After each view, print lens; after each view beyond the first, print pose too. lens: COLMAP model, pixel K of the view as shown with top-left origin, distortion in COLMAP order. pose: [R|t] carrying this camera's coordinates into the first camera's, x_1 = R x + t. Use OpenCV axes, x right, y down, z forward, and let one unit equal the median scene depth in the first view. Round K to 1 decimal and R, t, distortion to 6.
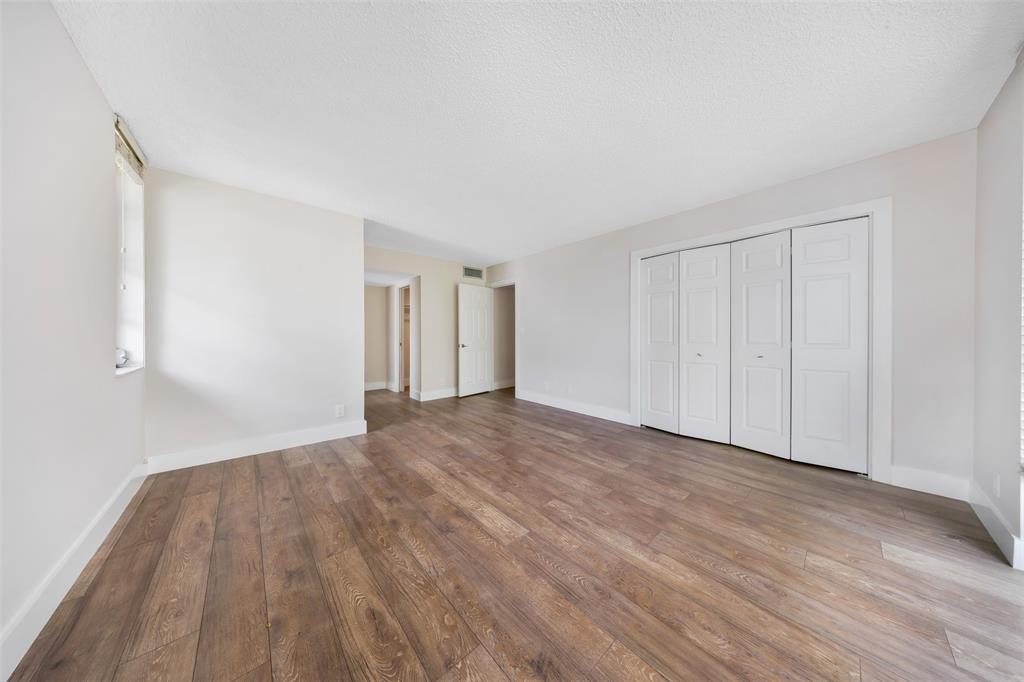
lens RADIAL K [[299.7, 0, 519.2], [0, 299.7, 337.2], [0, 0, 1]] dist [0.000885, -0.000858]
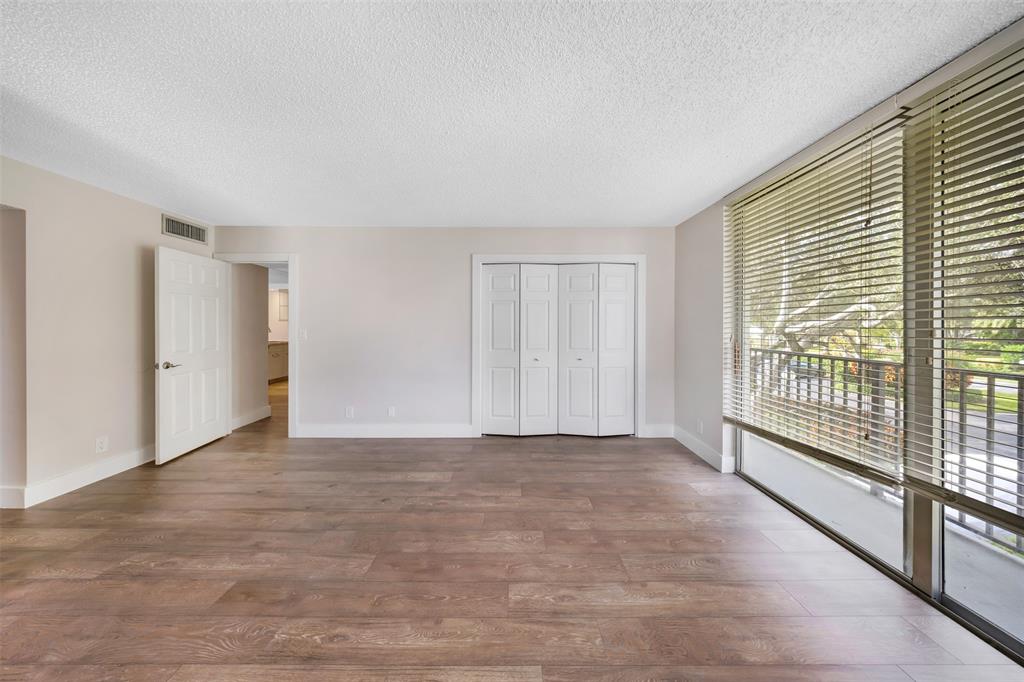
lens RADIAL K [[299.7, 0, 512.2], [0, 299.7, 323.0], [0, 0, 1]] dist [0.000885, -0.000858]
pose [[0.673632, 0.005616, 0.739046, -0.384479], [0.001700, 0.999957, -0.009148, -0.093199], [-0.739065, 0.007419, 0.673593, 0.434879]]
